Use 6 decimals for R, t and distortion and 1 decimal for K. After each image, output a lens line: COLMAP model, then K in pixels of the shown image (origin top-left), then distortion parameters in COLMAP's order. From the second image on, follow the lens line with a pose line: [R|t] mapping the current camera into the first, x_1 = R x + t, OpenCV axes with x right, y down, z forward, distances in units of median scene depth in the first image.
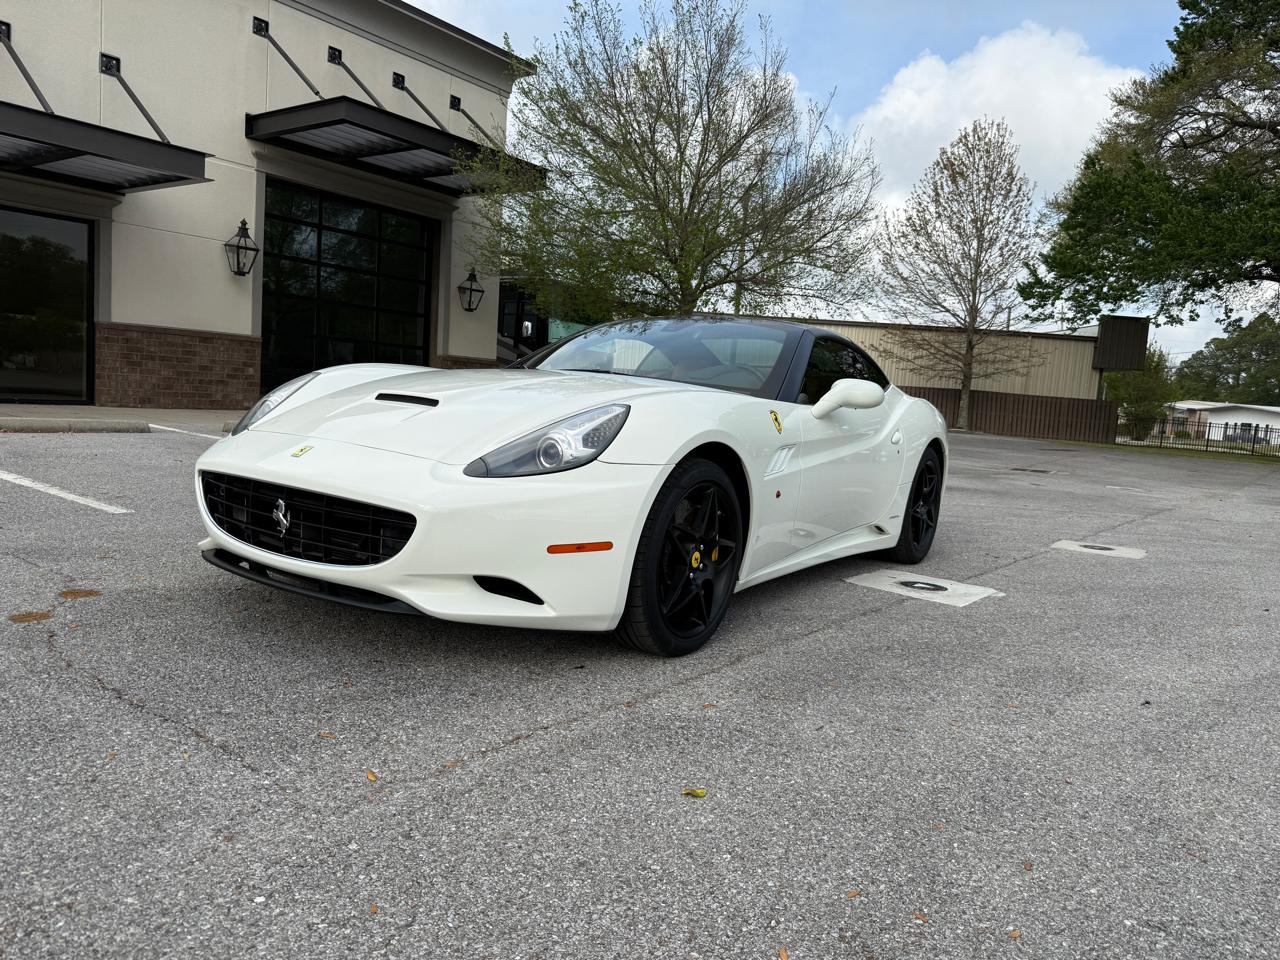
lens RADIAL K [[906.9, 0, 643.1], [0, 906.9, 478.8], [0, 0, 1]] dist [0.010793, -0.017041]
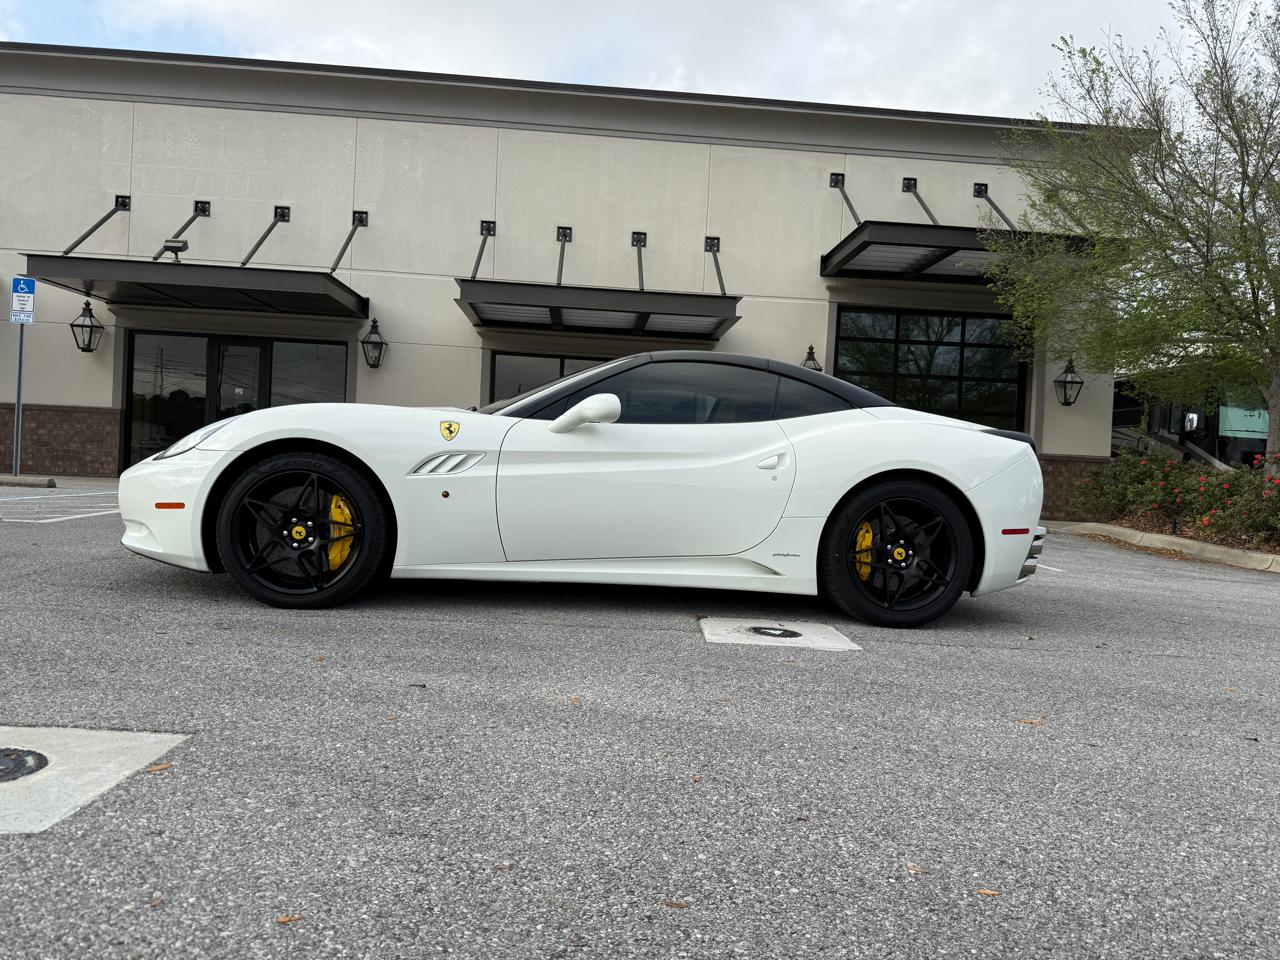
lens RADIAL K [[906.9, 0, 643.1], [0, 906.9, 478.8], [0, 0, 1]] dist [0.010793, -0.017041]
pose [[0.650673, -0.032083, -0.758680, 0.268168], [-0.075473, 0.991428, -0.106654, 0.022933], [0.755598, 0.126657, 0.642674, 0.106075]]
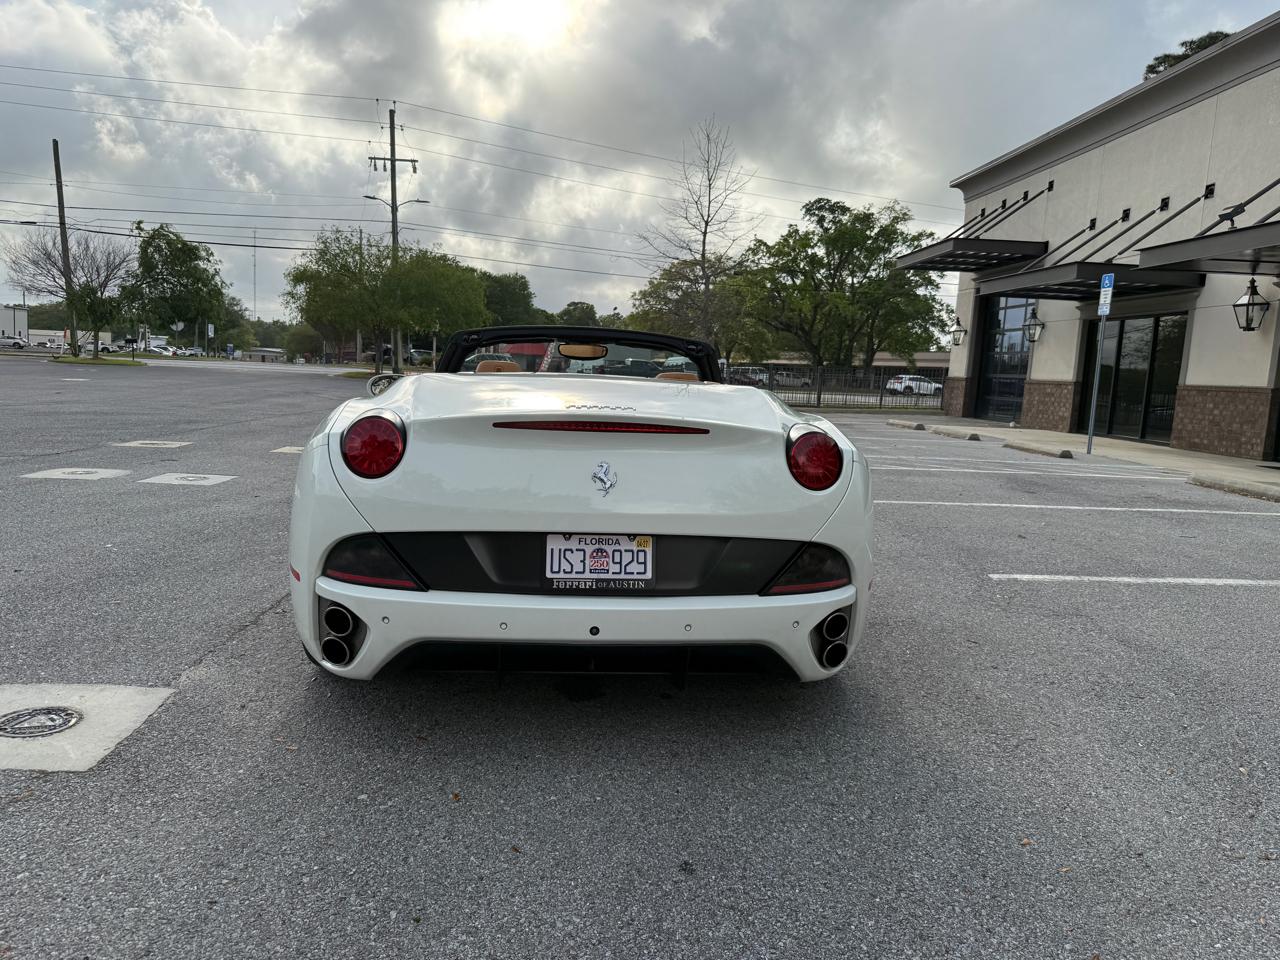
lens RADIAL K [[917.3, 0, 644.4], [0, 917.3, 480.3], [0, 0, 1]] dist [-0.004845, -0.007889]
pose [[-0.756325, -0.028209, -0.653587, 0.249793], [-0.162190, 0.975964, 0.145561, -0.057219], [0.633772, 0.216097, -0.742722, 0.629757]]
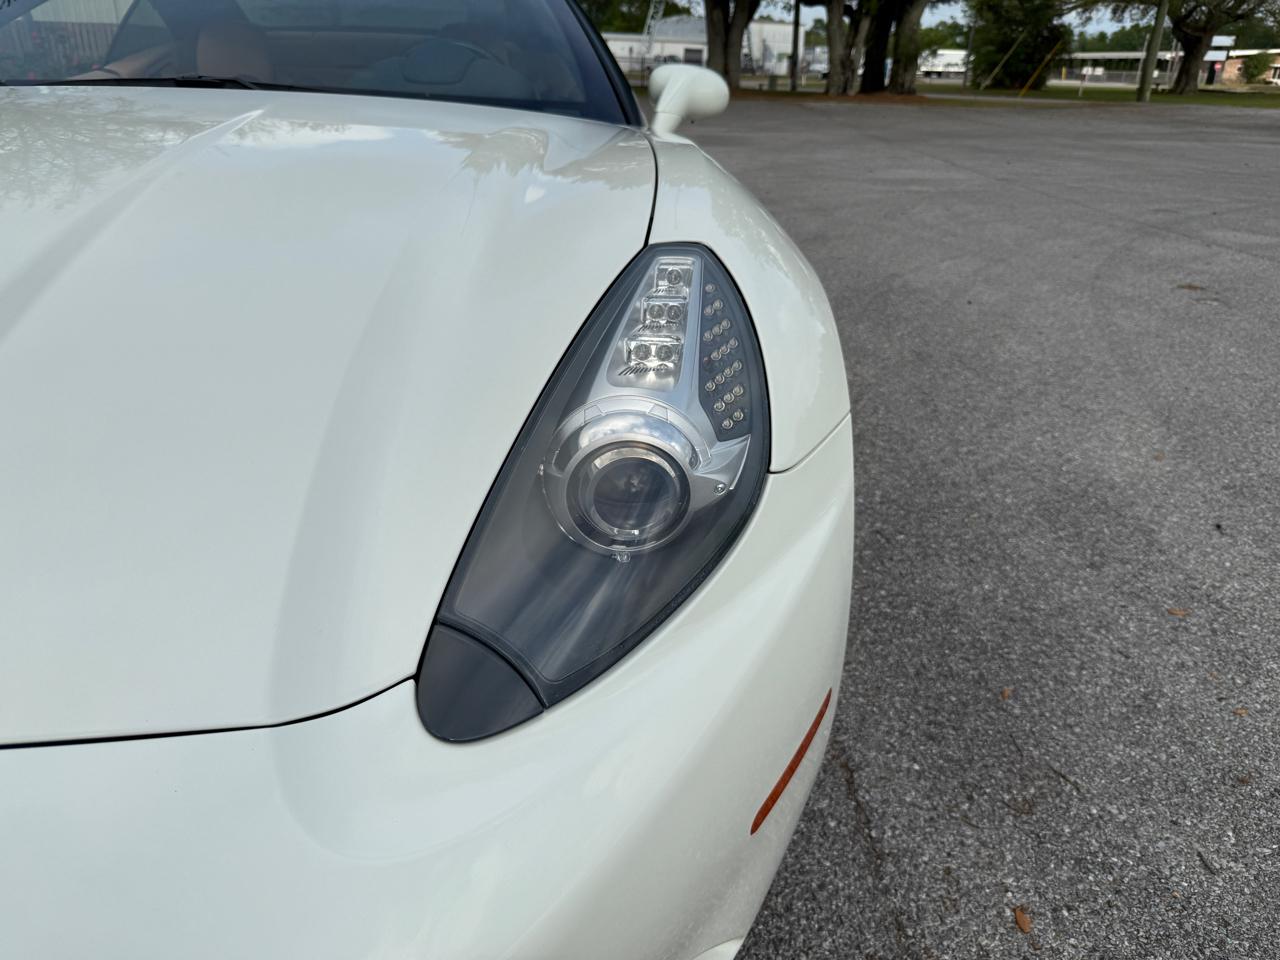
lens RADIAL K [[904.0, 0, 639.0], [0, 904.0, 478.8], [0, 0, 1]] dist [-0.010769, -0.001749]
pose [[0.790162, -0.305483, 0.531342, -0.043678], [0.094378, 0.917239, 0.386996, -0.025611], [-0.605588, -0.255642, 0.753598, 0.140335]]
